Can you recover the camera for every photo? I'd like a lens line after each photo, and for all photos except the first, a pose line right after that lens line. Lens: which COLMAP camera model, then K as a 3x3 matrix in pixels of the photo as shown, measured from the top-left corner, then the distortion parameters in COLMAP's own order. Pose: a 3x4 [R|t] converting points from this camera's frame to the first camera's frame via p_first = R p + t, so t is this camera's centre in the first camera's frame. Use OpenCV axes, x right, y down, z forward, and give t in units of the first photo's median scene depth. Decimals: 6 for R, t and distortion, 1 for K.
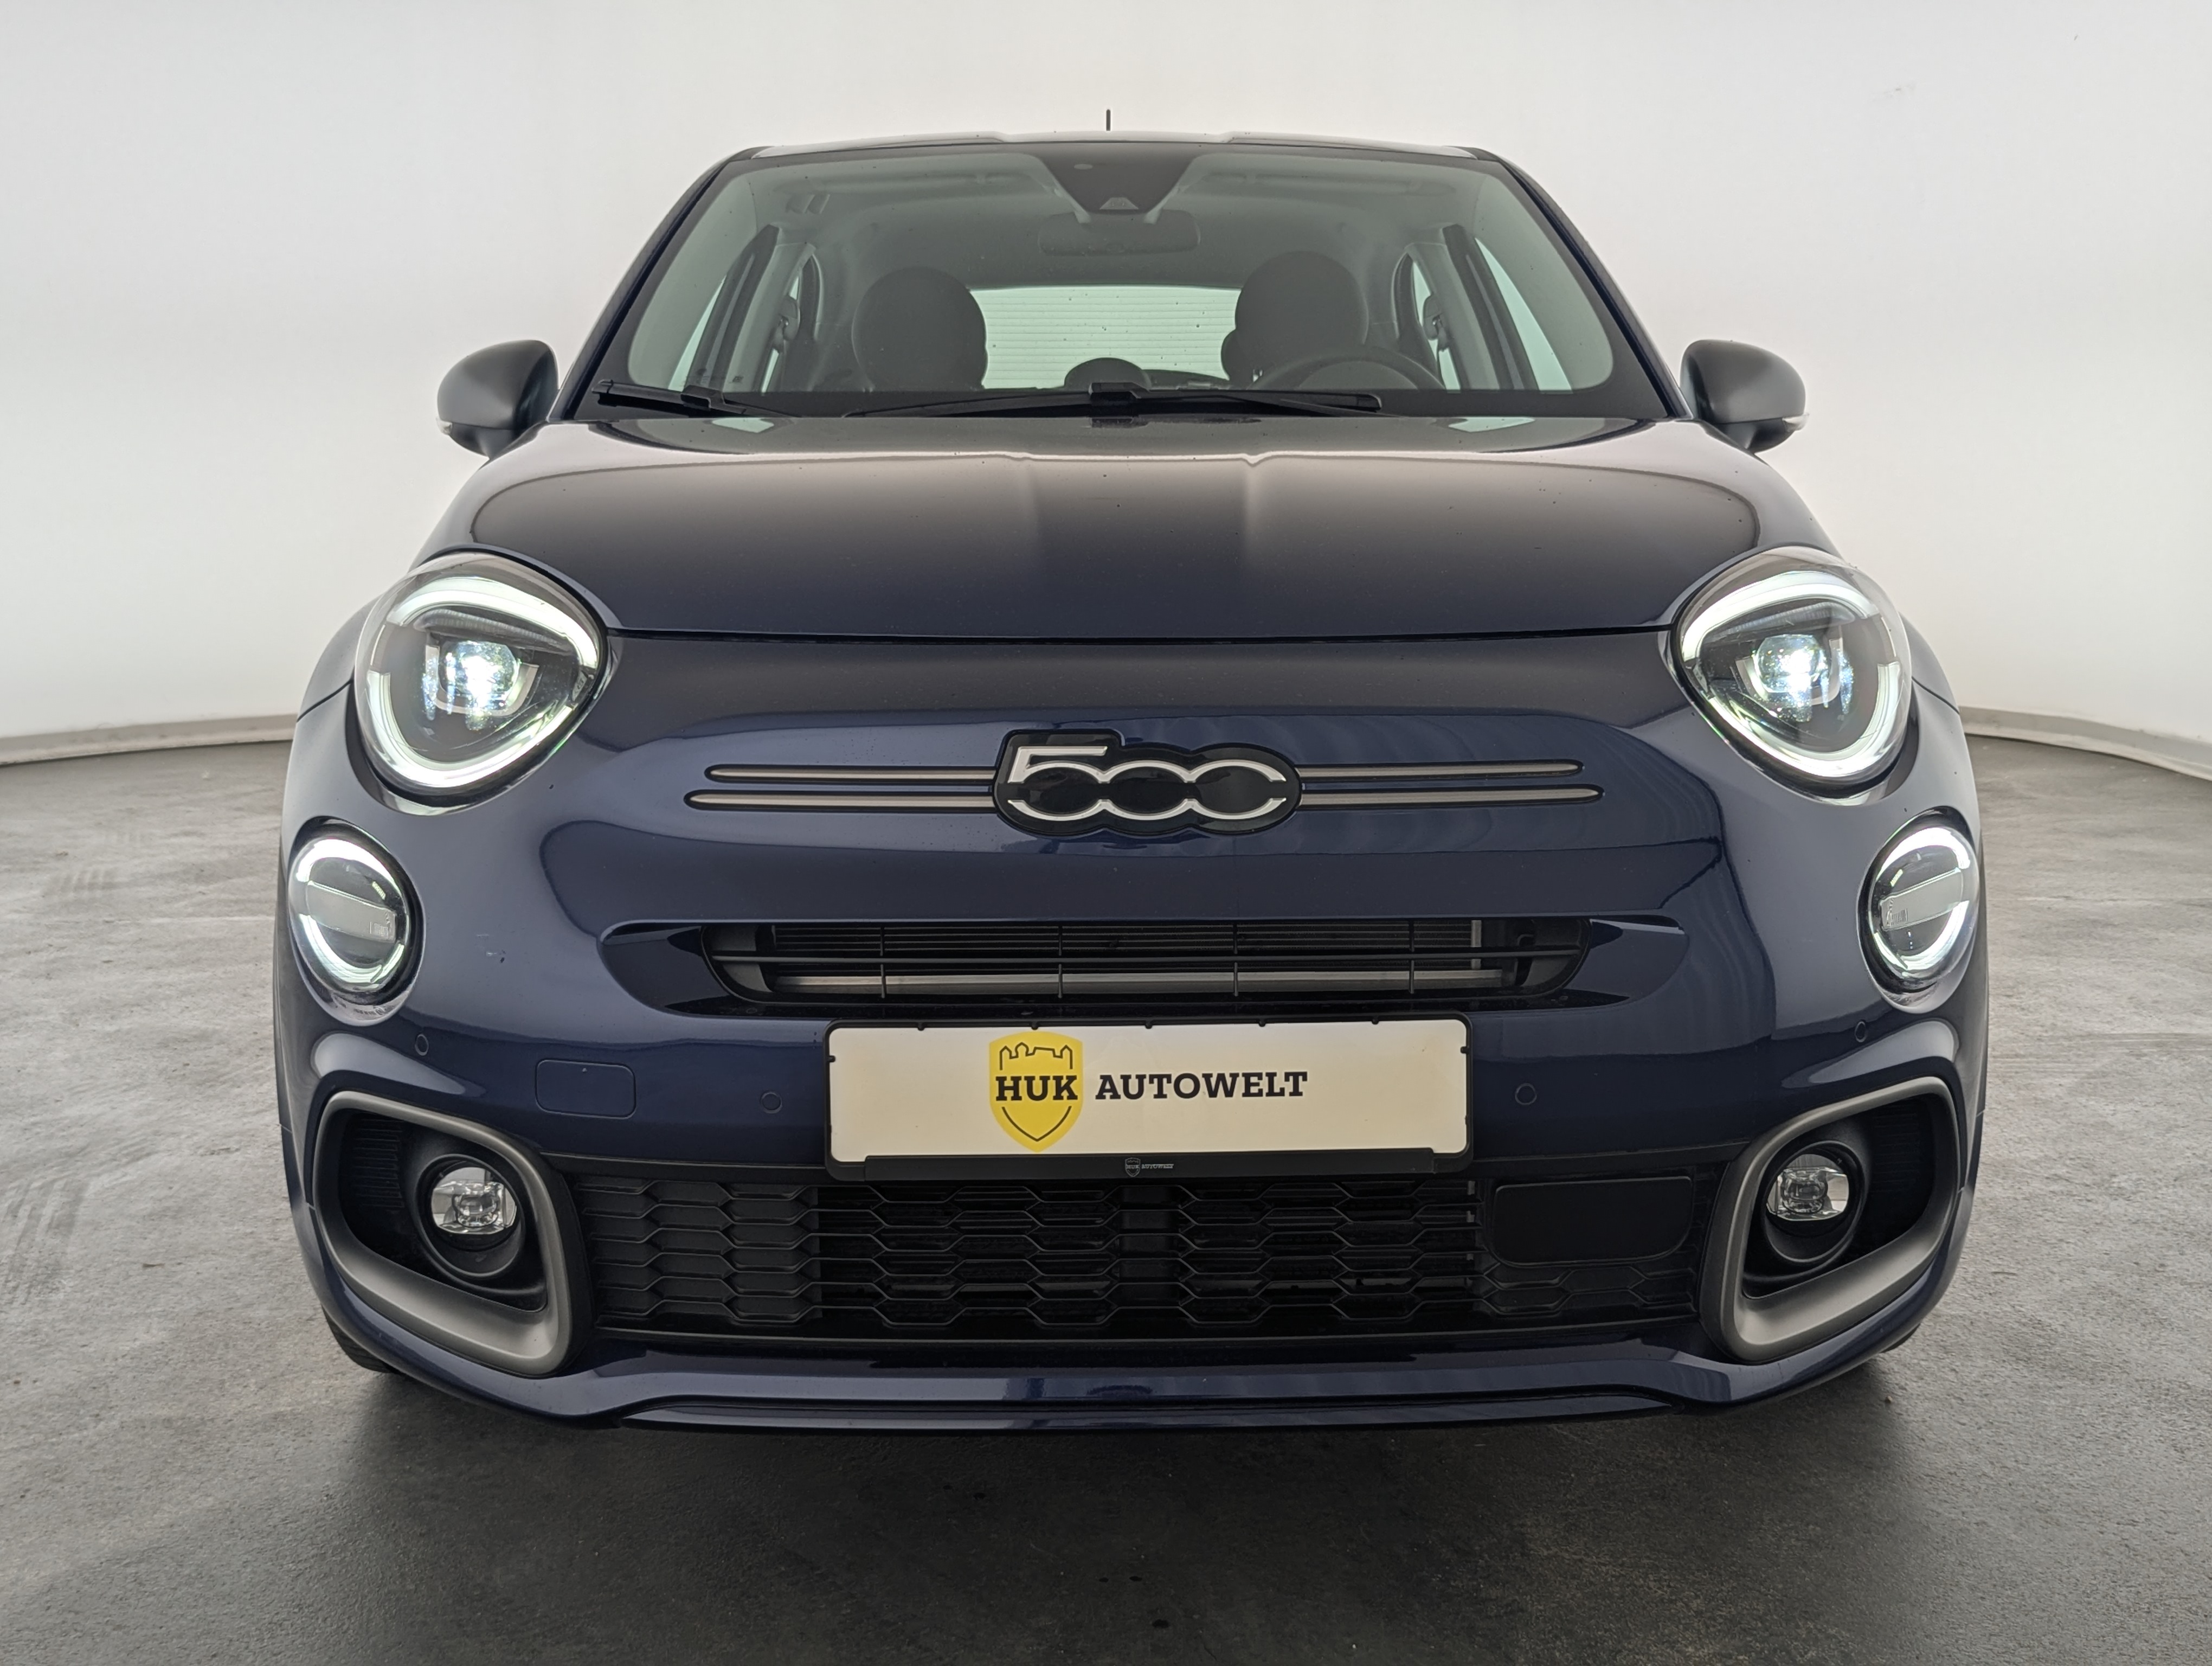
lens RADIAL K [[2028.9, 0, 1124.2], [0, 2028.9, 843.9], [0, 0, 1]] dist [0.013717, 0.000000]
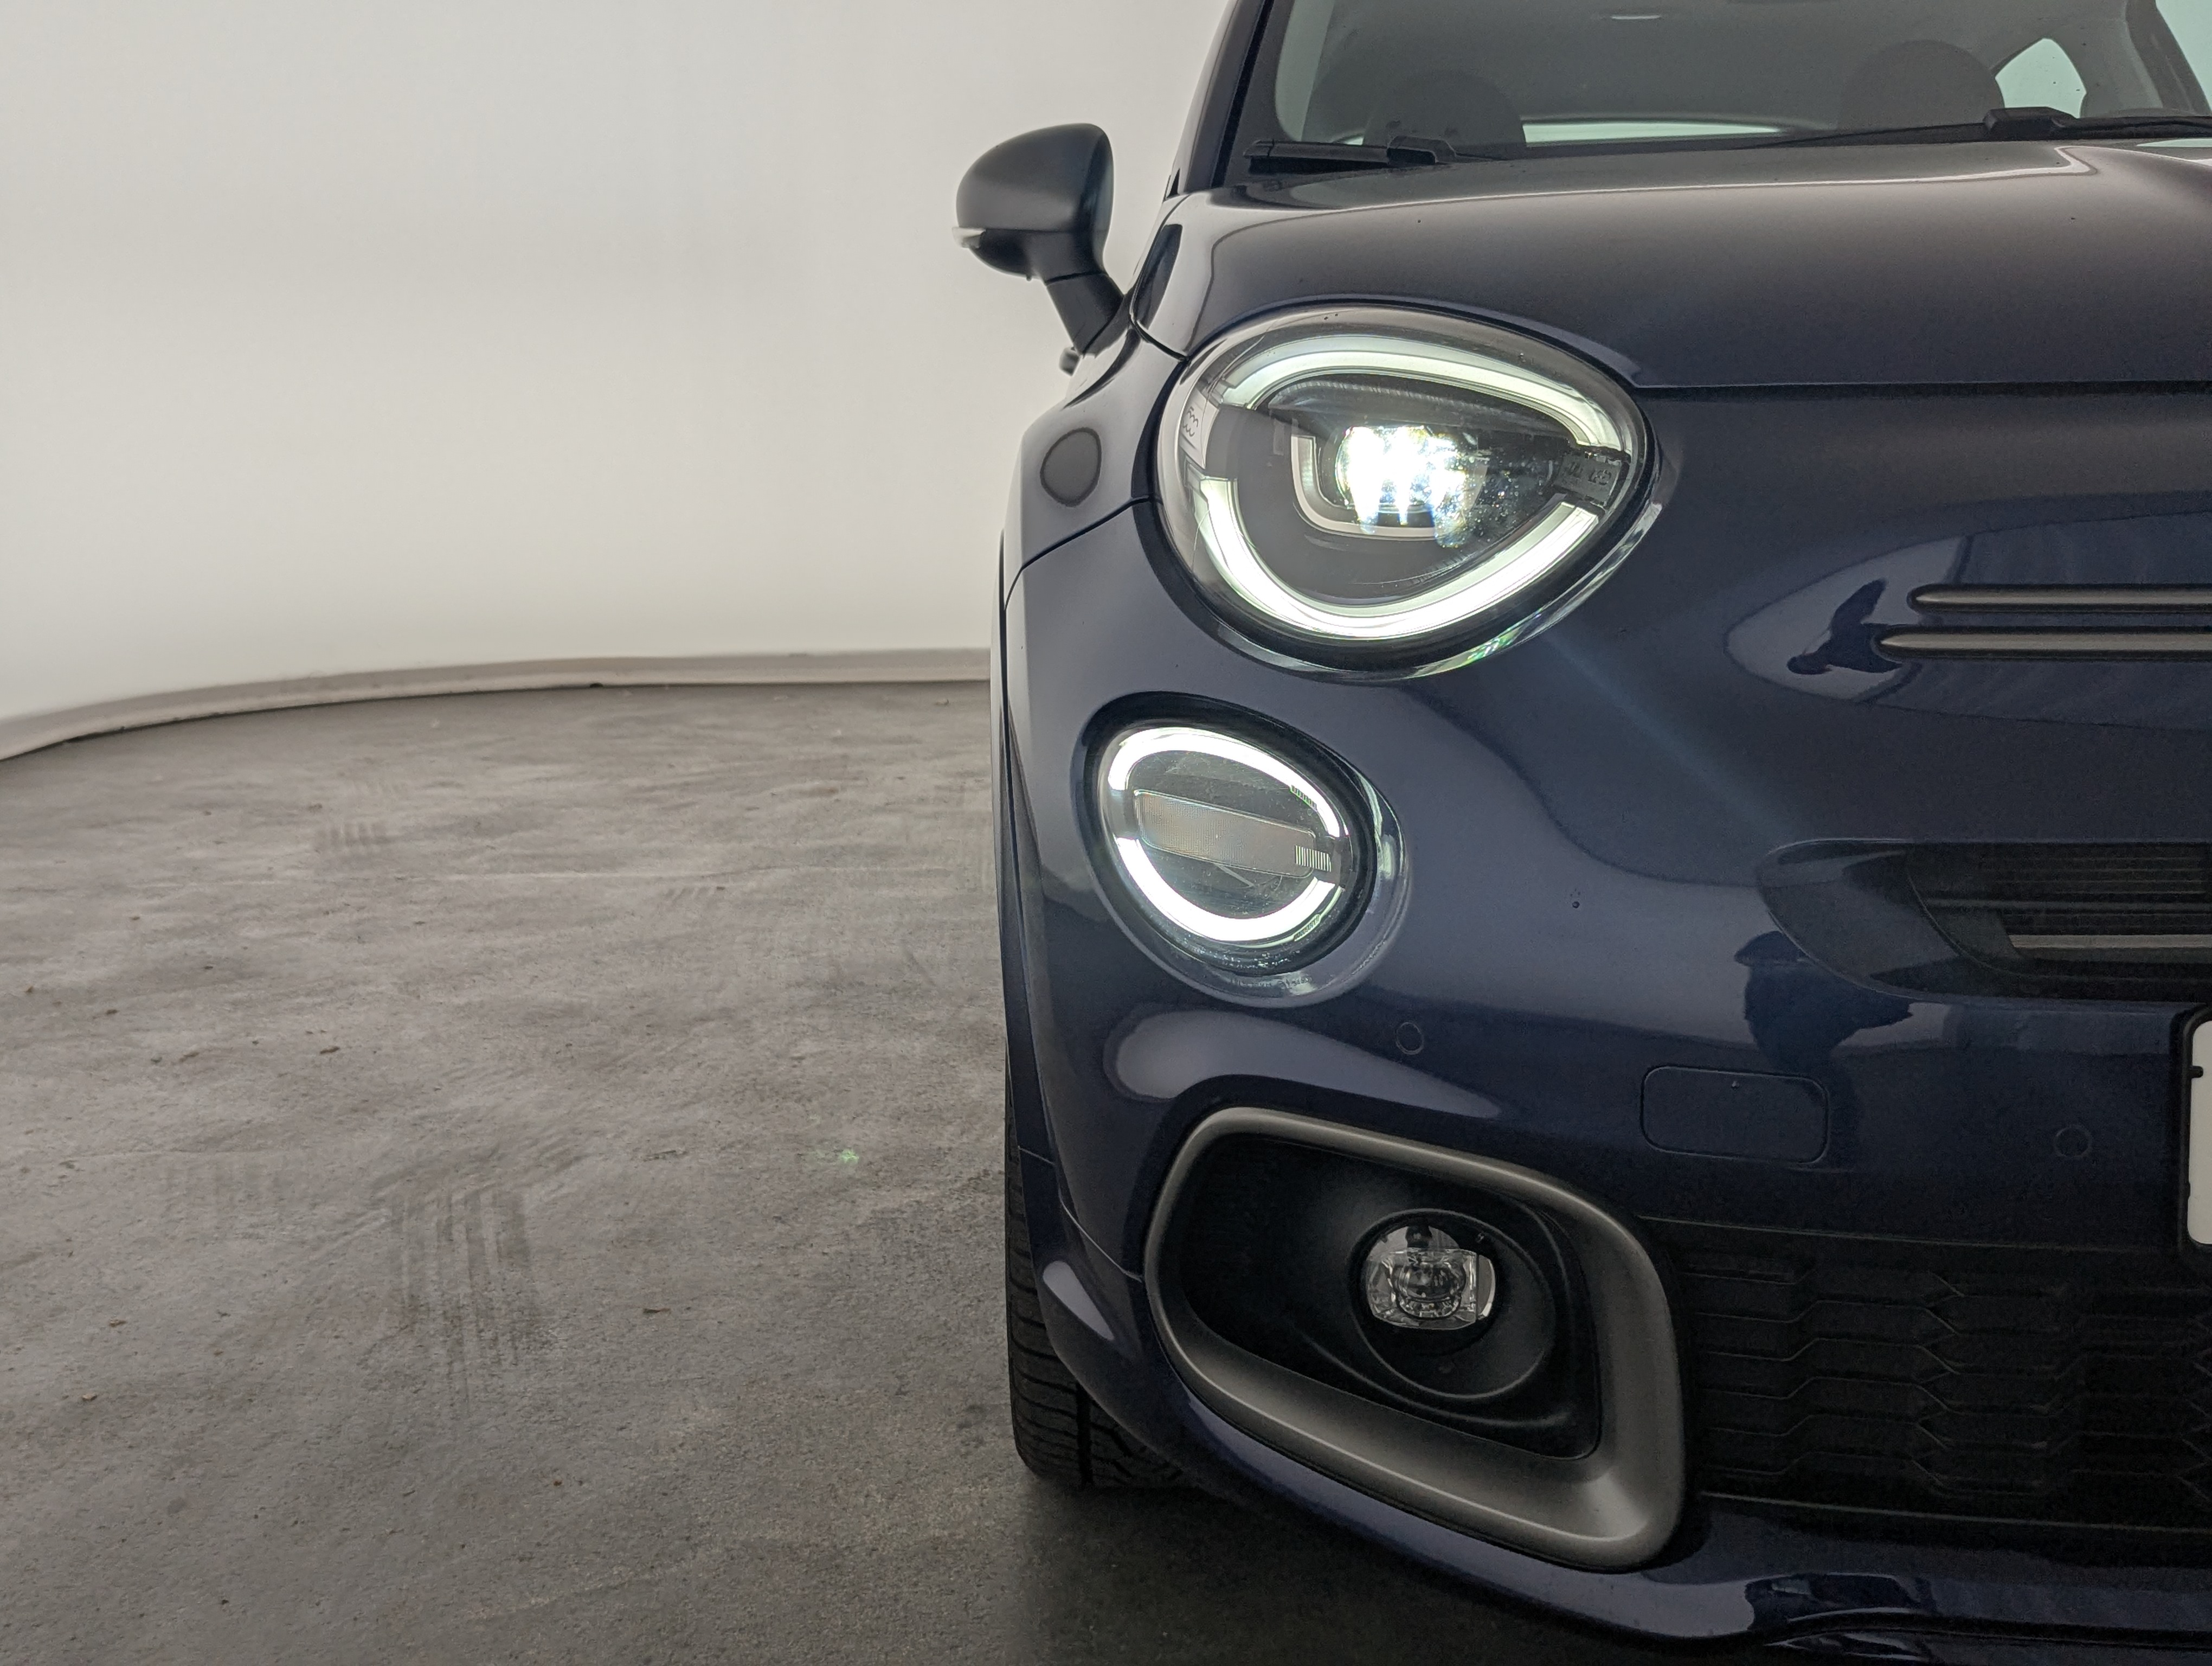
lens RADIAL K [[2028.9, 0, 1100.2], [0, 2028.9, 844.7], [0, 0, 1]] dist [0.013717, 0.000000]
pose [[0.998806, 0.000254, -0.048842, -0.194286], [0.000455, 0.999895, 0.014493, 0.013760], [0.048840, -0.014498, 0.998701, 0.172968]]
